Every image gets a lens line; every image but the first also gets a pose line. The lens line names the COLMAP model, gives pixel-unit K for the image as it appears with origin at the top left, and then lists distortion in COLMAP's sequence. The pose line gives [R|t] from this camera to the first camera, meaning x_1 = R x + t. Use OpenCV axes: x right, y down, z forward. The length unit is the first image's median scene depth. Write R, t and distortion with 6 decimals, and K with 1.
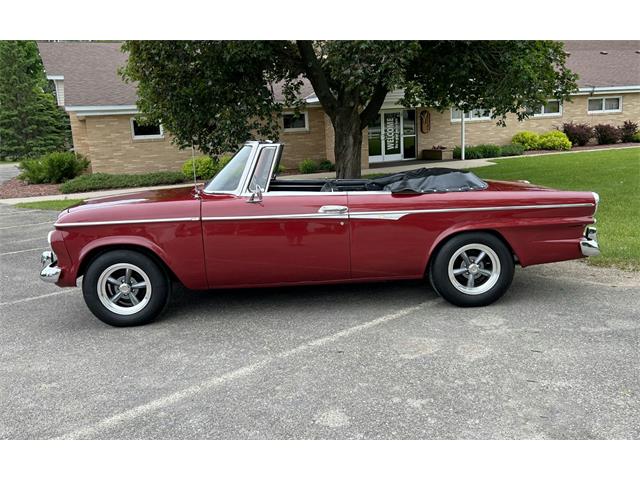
lens RADIAL K [[571.1, 0, 315.9], [0, 571.1, 272.9], [0, 0, 1]] dist [0.036212, -0.043953]
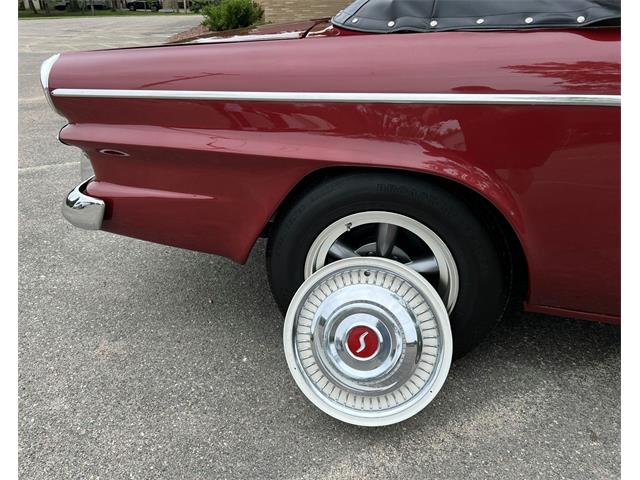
lens RADIAL K [[499.9, 0, 314.1], [0, 499.9, 243.7], [0, 0, 1]] dist [0.035472, -0.001274]
pose [[0.959051, 0.153757, -0.237867, -0.024220], [-0.098113, 0.968174, 0.230246, -0.003126], [0.265699, -0.197480, 0.943613, 0.081356]]
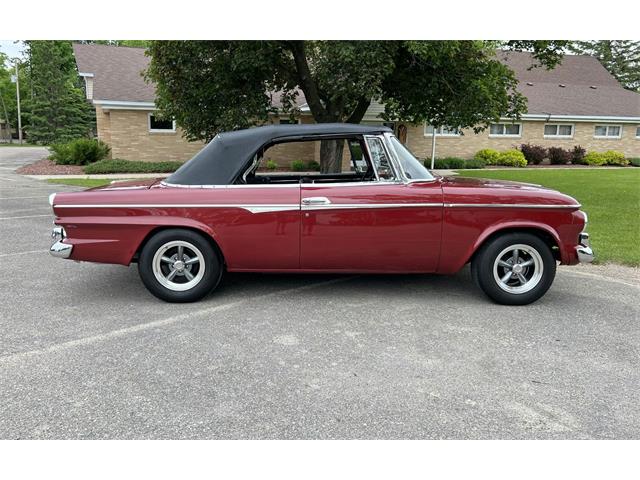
lens RADIAL K [[501.9, 0, 297.1], [0, 501.9, 258.4], [0, 0, 1]] dist [0.045716, -0.057402]
pose [[0.997455, 0.070943, -0.007177, 0.004928], [-0.070990, 0.997455, -0.006622, 0.007480], [0.006689, 0.007115, 0.999952, -0.016505]]
